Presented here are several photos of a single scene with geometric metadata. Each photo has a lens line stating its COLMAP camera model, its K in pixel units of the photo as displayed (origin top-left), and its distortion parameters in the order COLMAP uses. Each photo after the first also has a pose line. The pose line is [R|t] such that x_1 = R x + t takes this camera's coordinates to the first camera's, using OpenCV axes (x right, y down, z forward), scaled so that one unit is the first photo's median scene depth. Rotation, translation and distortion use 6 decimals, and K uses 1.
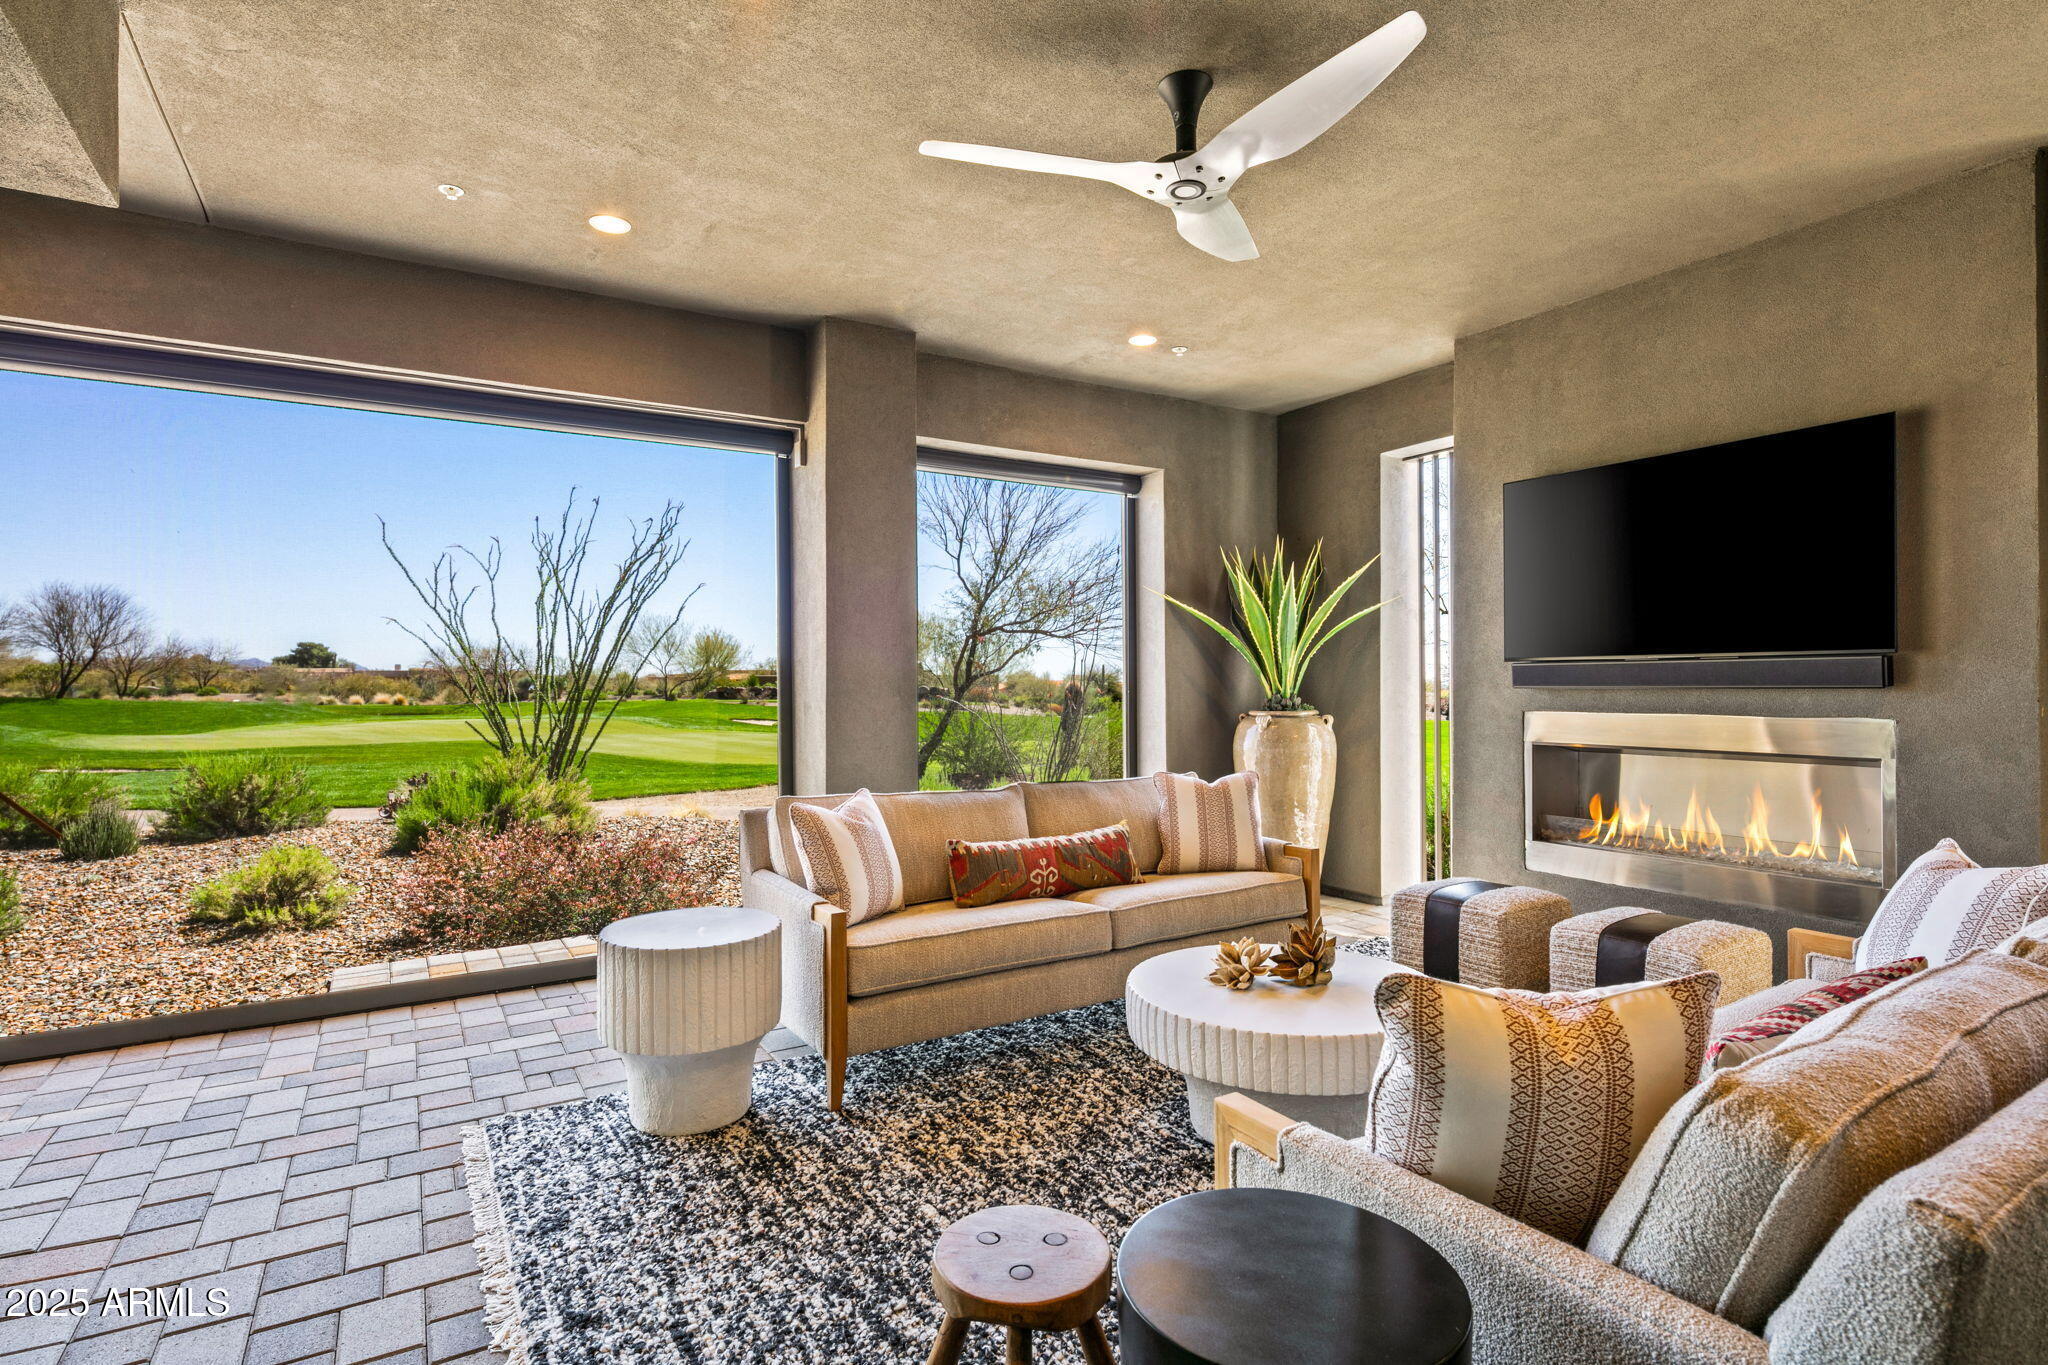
lens RADIAL K [[999.0, 0, 1021.5], [0, 999.0, 677.2], [0, 0, 1]] dist [0.003180, -0.000393]
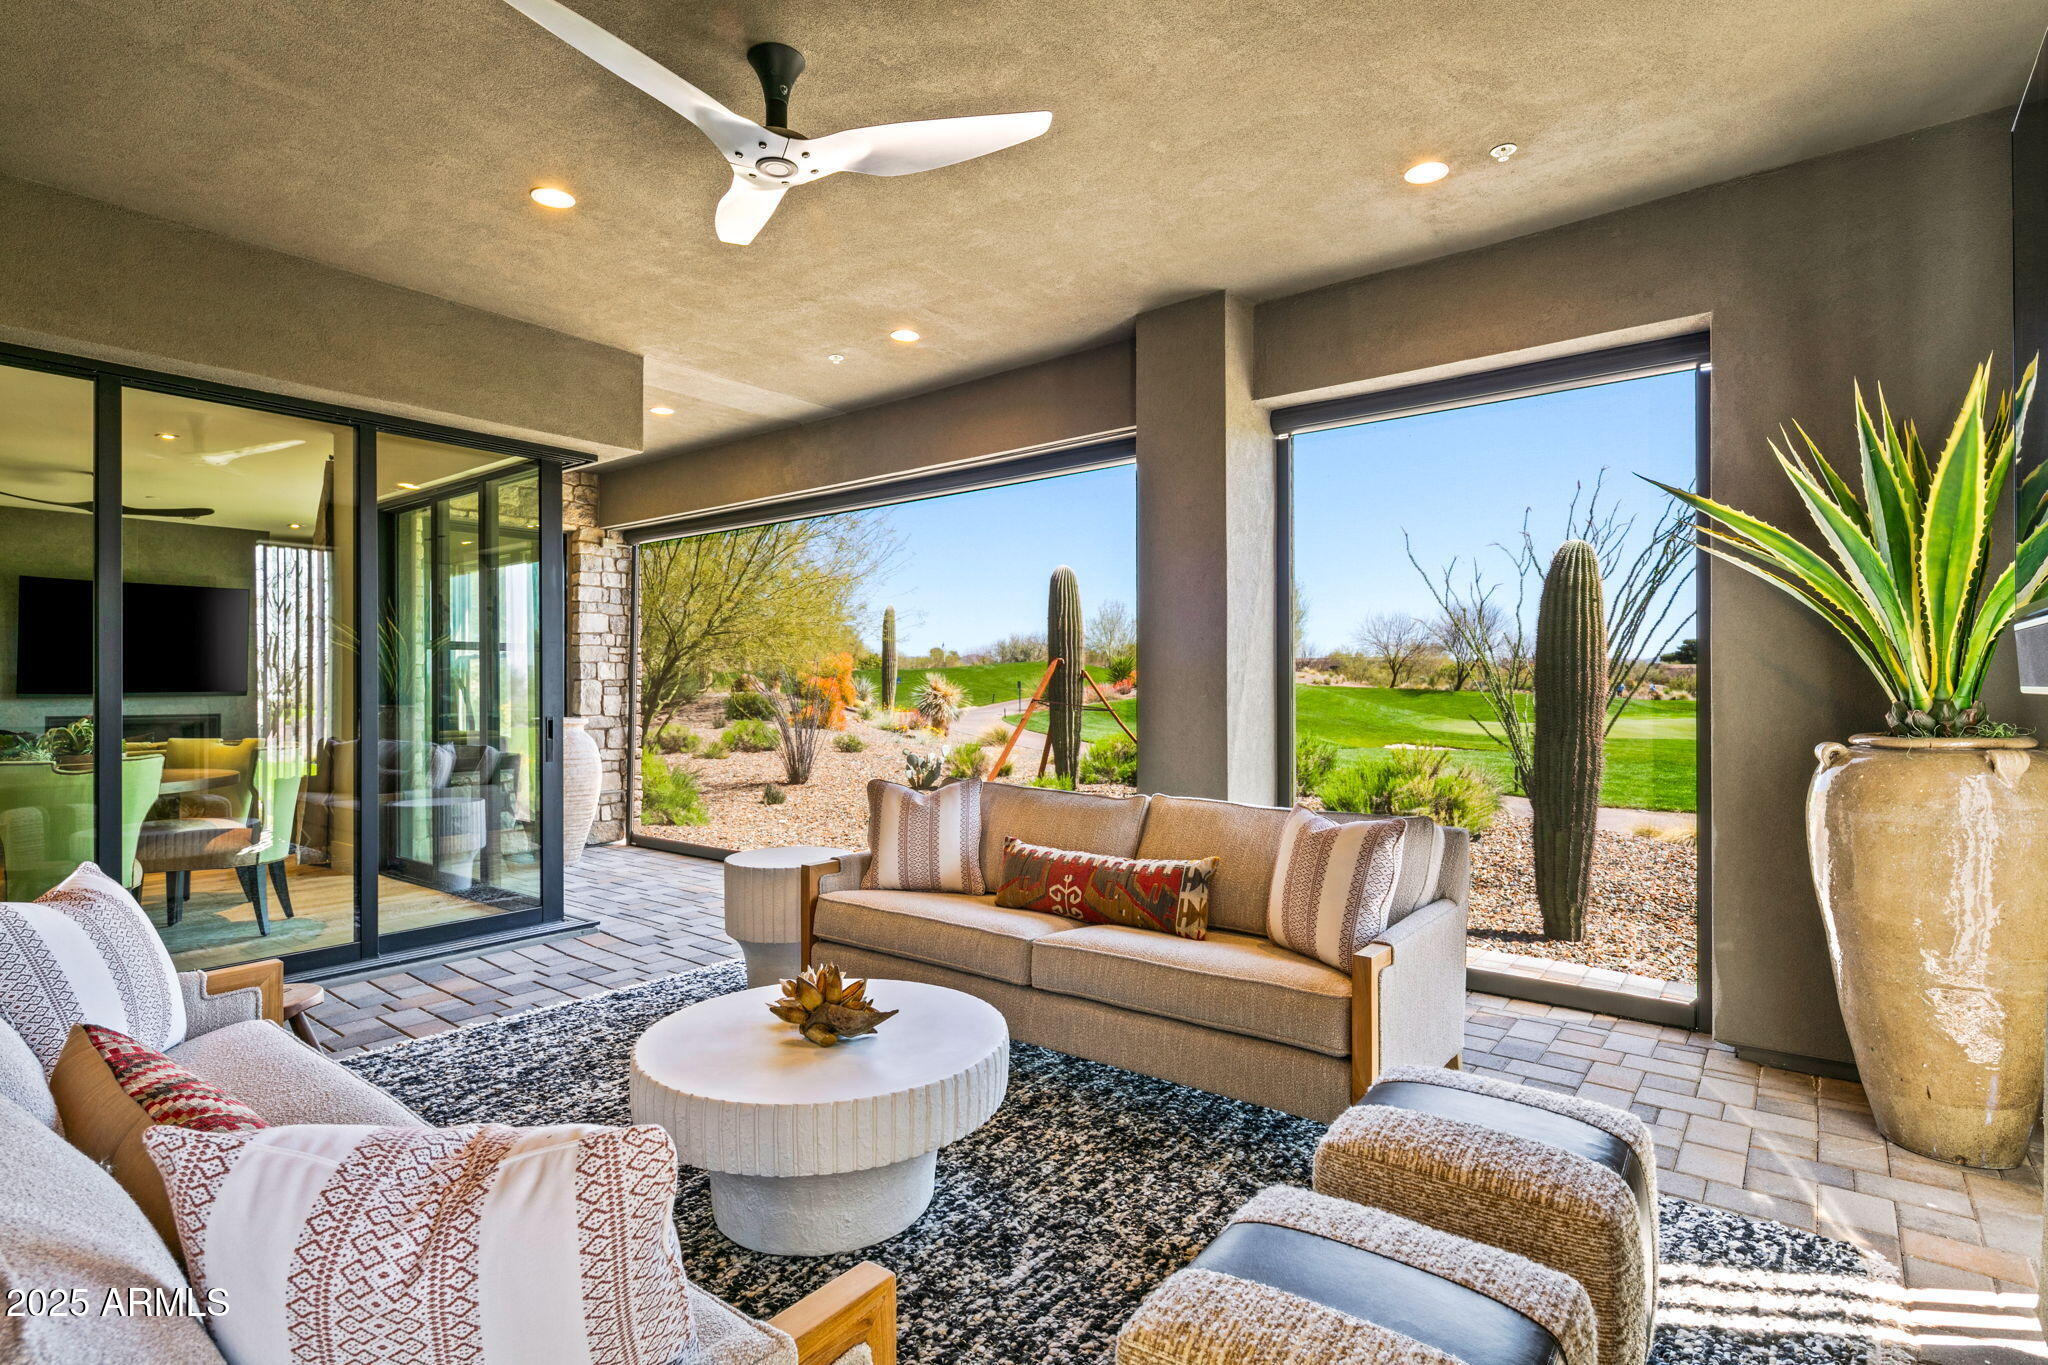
lens RADIAL K [[999.0, 0, 1031.0], [0, 999.0, 675.3], [0, 0, 1]] dist [0.003180, -0.000393]
pose [[0.348413, -0.004592, -0.937330, 0.883801], [0.006772, 0.999974, -0.002381, 0.004438], [0.937317, -0.005518, 0.348435, 0.681838]]
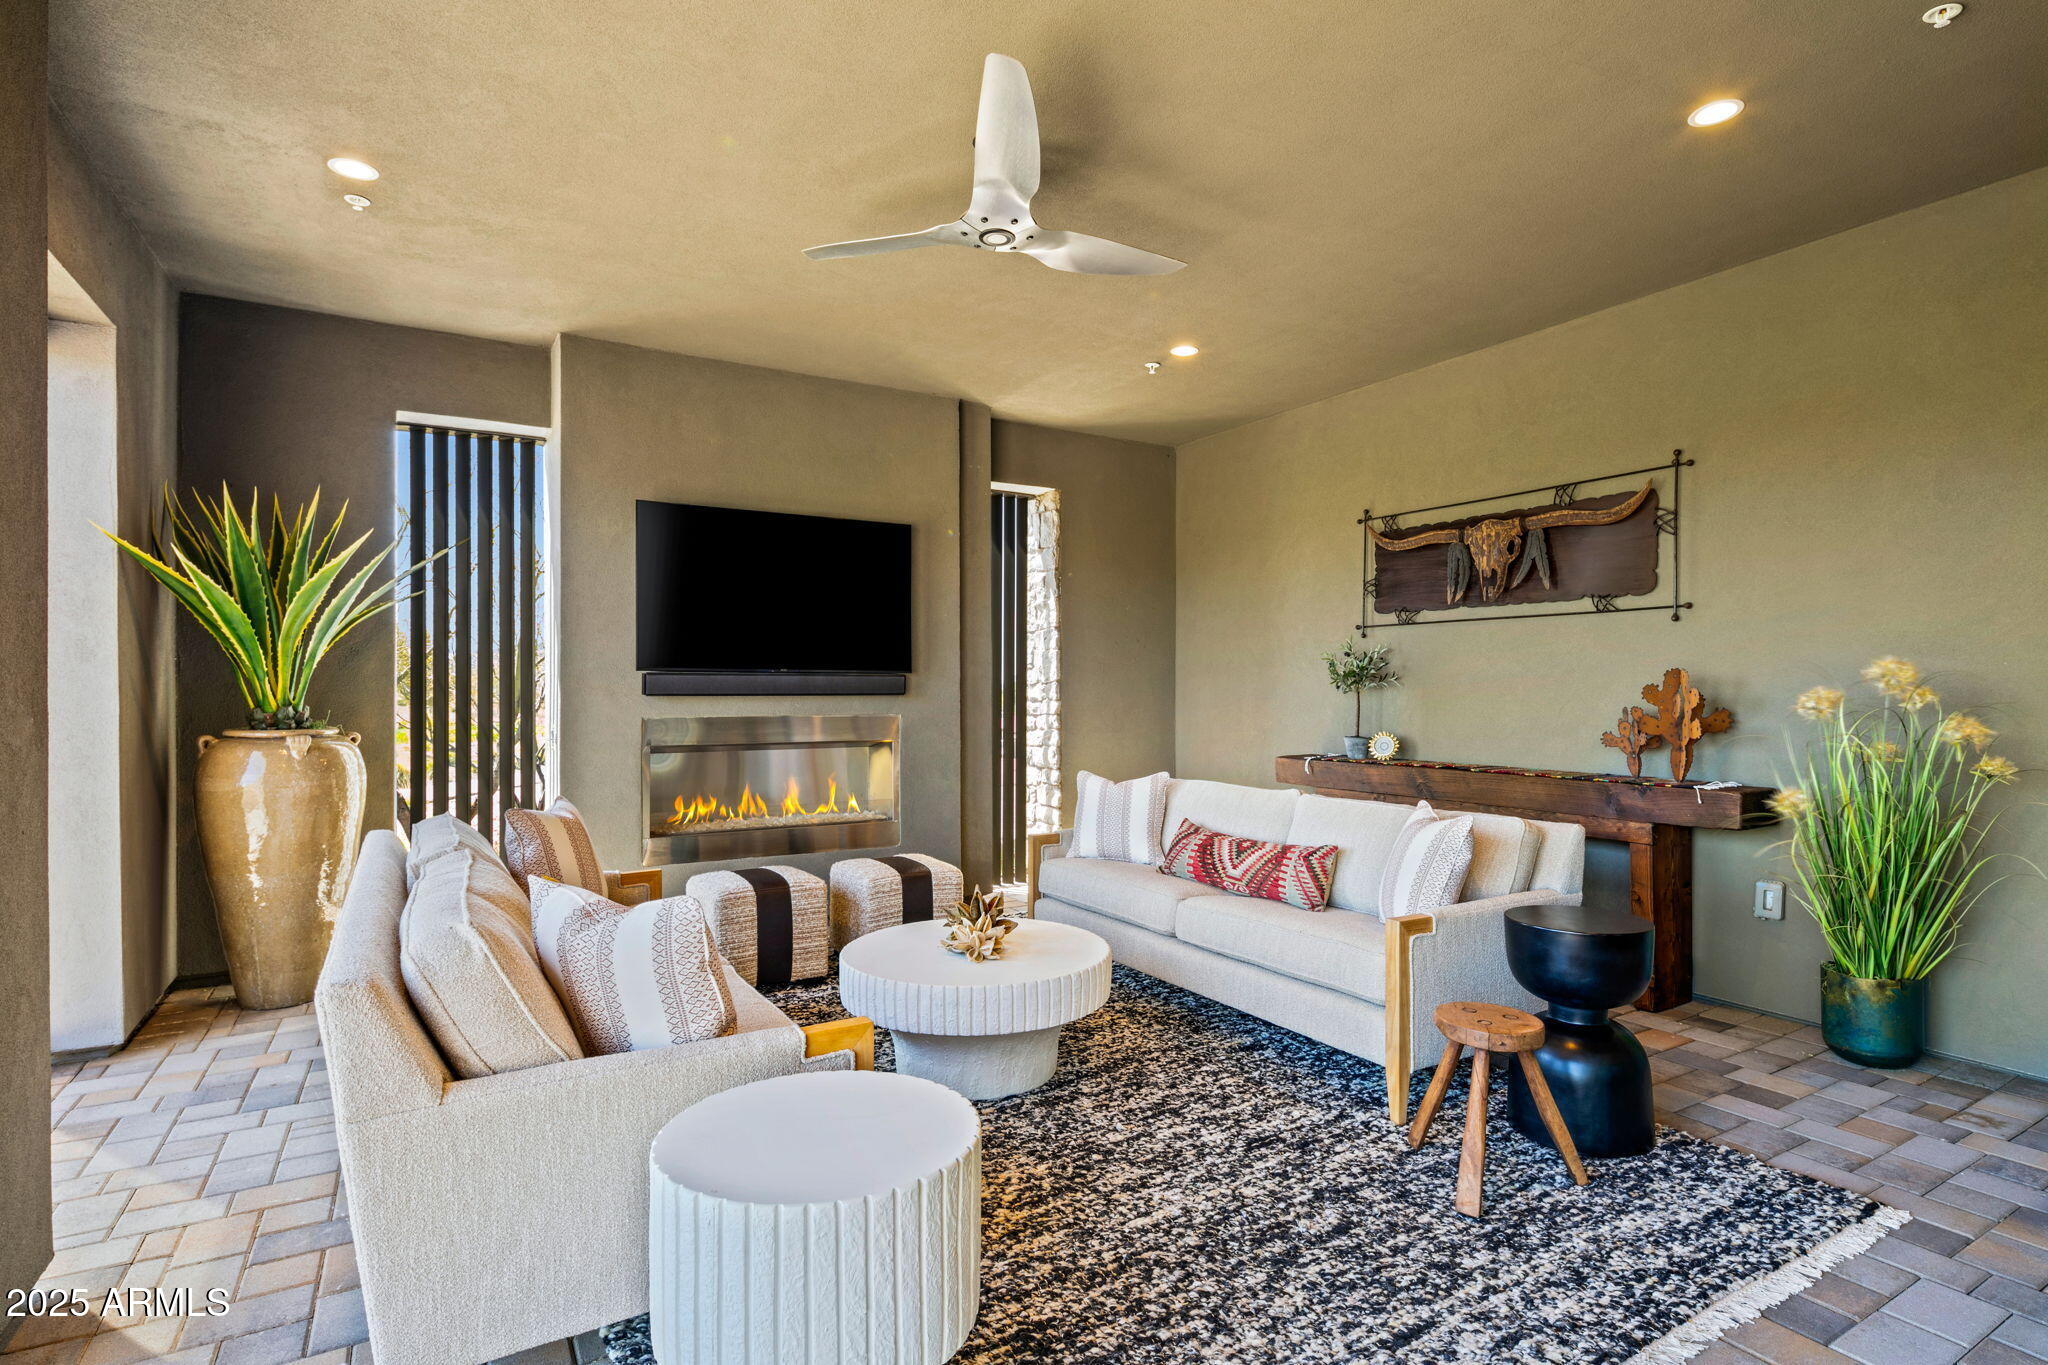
lens RADIAL K [[1018.5, 0, 1031.8], [0, 1018.5, 697.6], [0, 0, 1]] dist [-0.002149, -0.000461]
pose [[0.018962, -0.001647, 0.999819, -0.722677], [-0.006711, 0.999976, 0.001774, 0.009996], [-0.999798, -0.006743, 0.018951, 0.719085]]
